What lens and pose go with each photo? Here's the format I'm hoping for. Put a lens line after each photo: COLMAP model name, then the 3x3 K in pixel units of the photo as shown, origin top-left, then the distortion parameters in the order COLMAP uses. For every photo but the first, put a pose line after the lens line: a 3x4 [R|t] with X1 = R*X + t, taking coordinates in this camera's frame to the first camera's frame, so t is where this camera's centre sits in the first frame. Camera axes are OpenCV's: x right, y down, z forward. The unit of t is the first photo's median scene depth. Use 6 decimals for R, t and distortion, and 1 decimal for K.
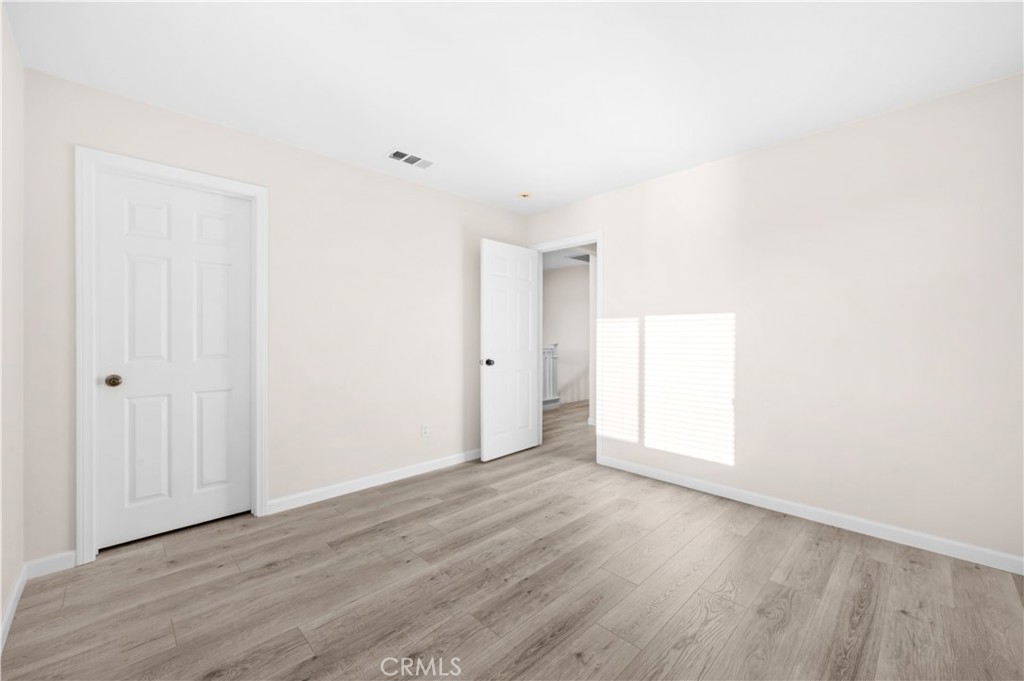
lens RADIAL K [[410.7, 0, 512.0], [0, 410.7, 340.5], [0, 0, 1]] dist [0.000231, 0.000021]
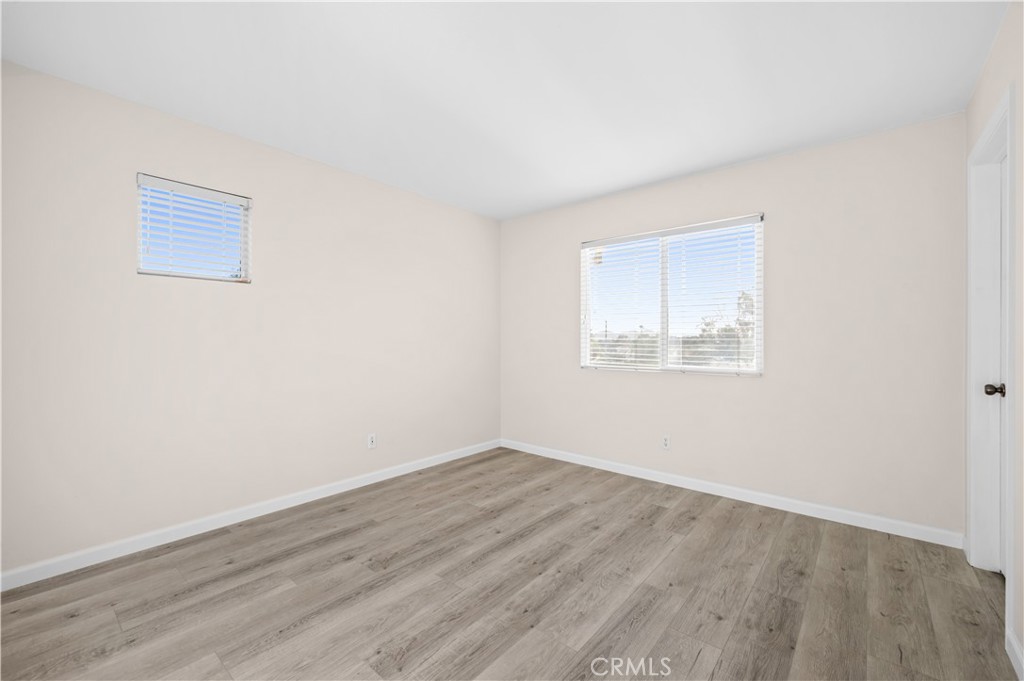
lens RADIAL K [[436.5, 0, 498.3], [0, 436.5, 340.2], [0, 0, 1]] dist [-0.001152, -0.000063]
pose [[-0.997852, -0.003245, -0.065435, 0.205255], [-0.004114, 0.999905, 0.013140, -0.021866], [0.065386, 0.013381, -0.997770, 2.004080]]
